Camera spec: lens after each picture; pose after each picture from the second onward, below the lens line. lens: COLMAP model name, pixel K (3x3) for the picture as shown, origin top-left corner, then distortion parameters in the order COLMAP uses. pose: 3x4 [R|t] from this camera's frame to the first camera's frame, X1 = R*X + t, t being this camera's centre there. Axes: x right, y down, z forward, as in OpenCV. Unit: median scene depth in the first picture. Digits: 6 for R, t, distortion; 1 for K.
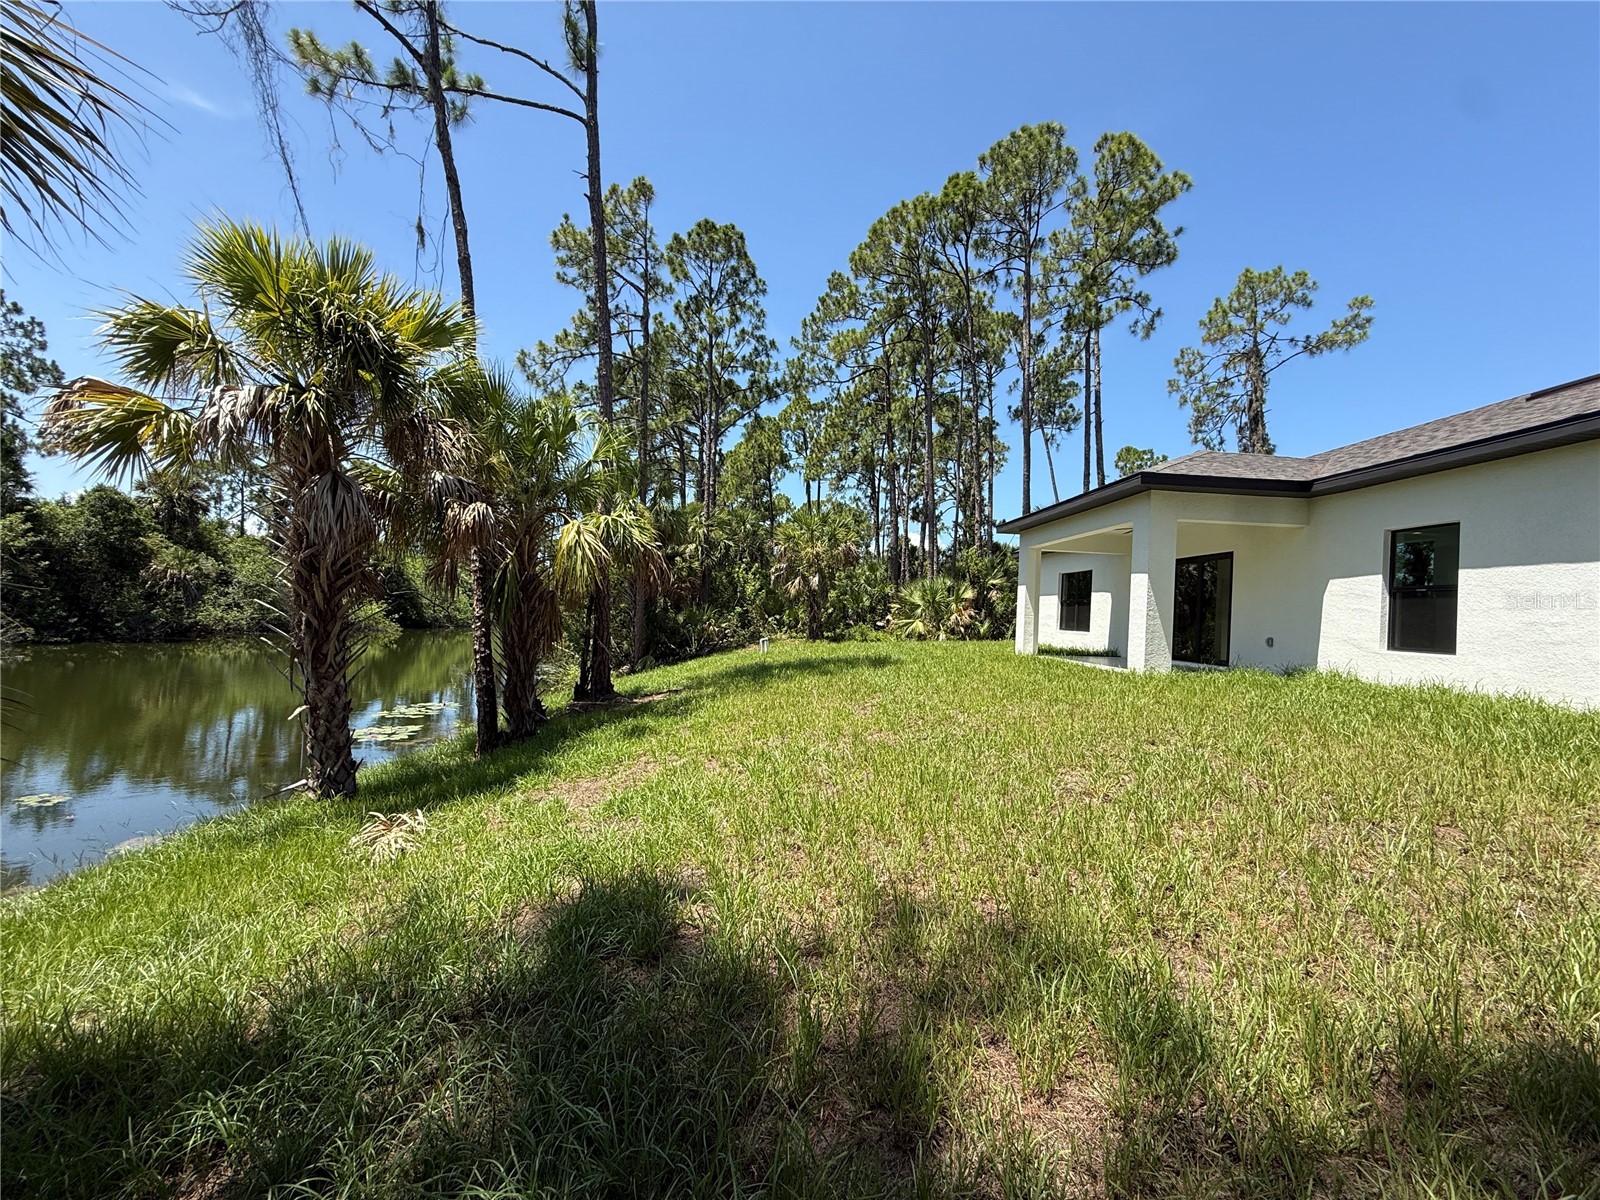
lens RADIAL K [[639.5, 0, 796.4], [0, 639.5, 602.2], [0, 0, 1]] dist [0.001245, 0.000214]
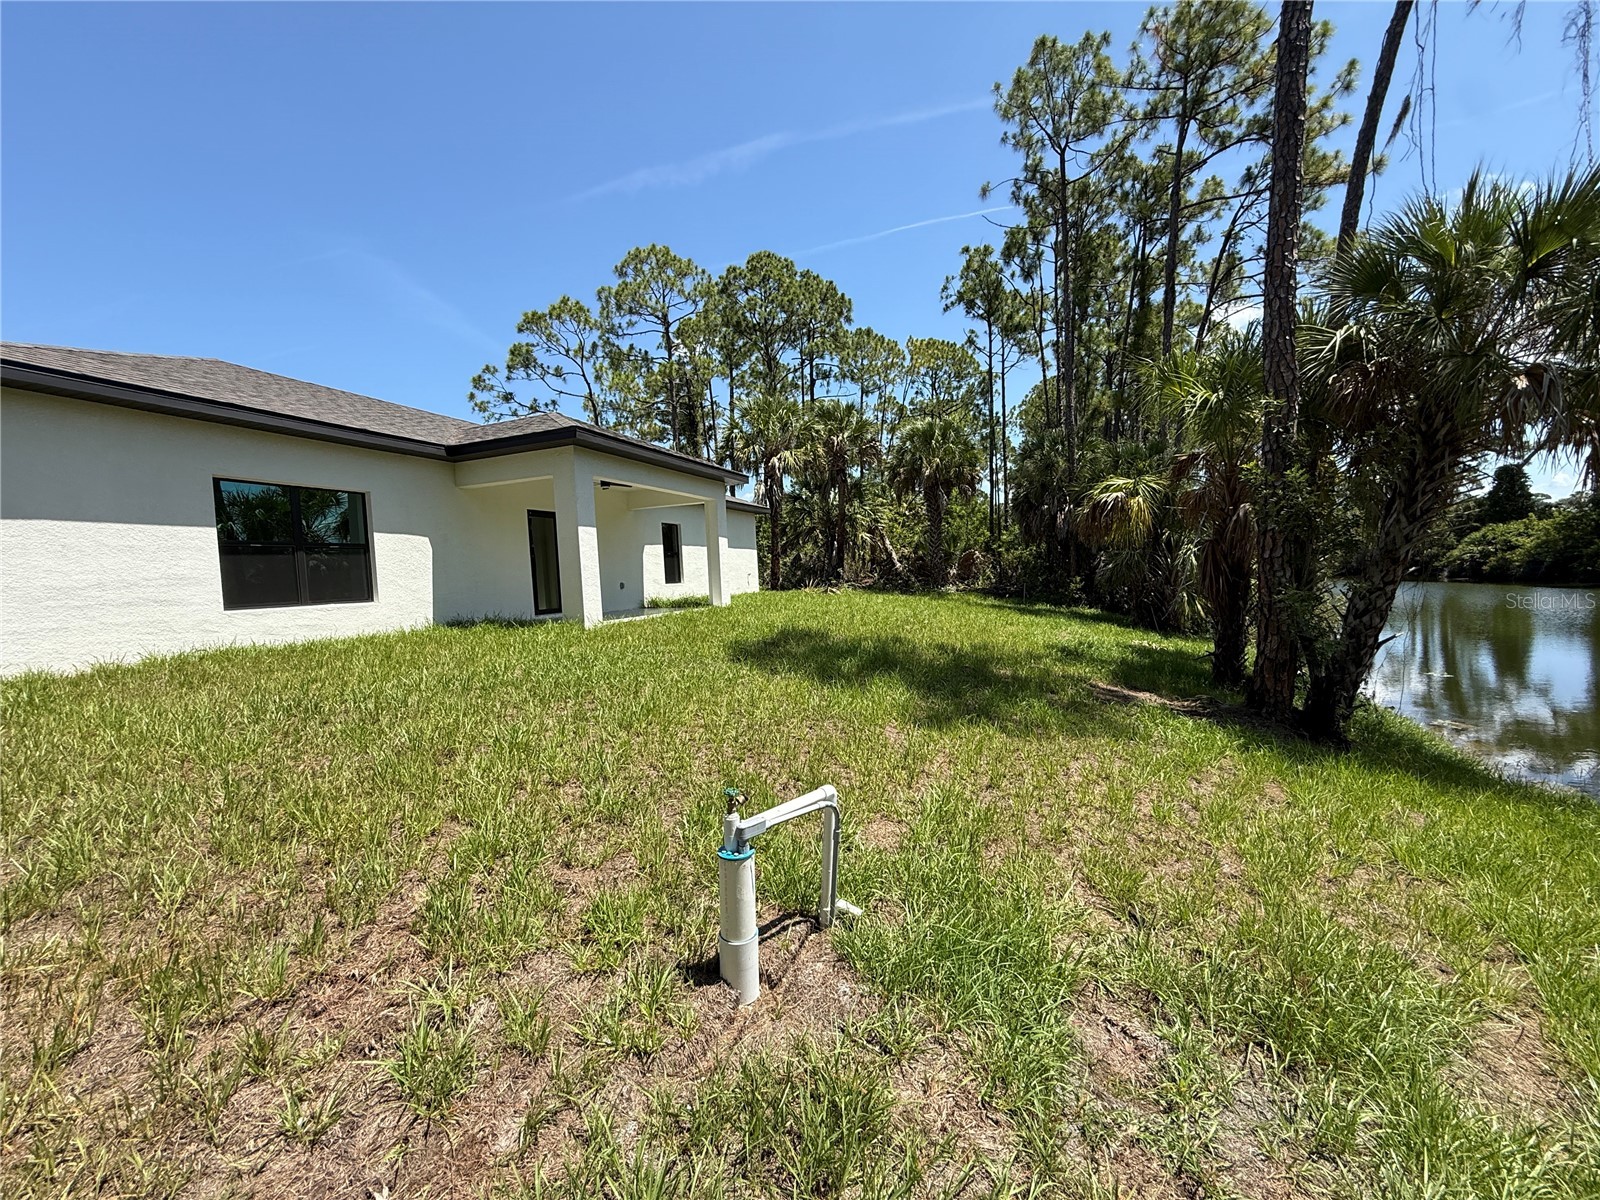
lens RADIAL K [[639.5, 0, 796.4], [0, 639.5, 602.2], [0, 0, 1]] dist [0.001245, 0.000214]
pose [[-0.918177, -0.018753, 0.395725, -0.089646], [-0.000313, 0.998913, 0.046610, 0.013406], [-0.396169, 0.042672, -0.917185, 0.928179]]
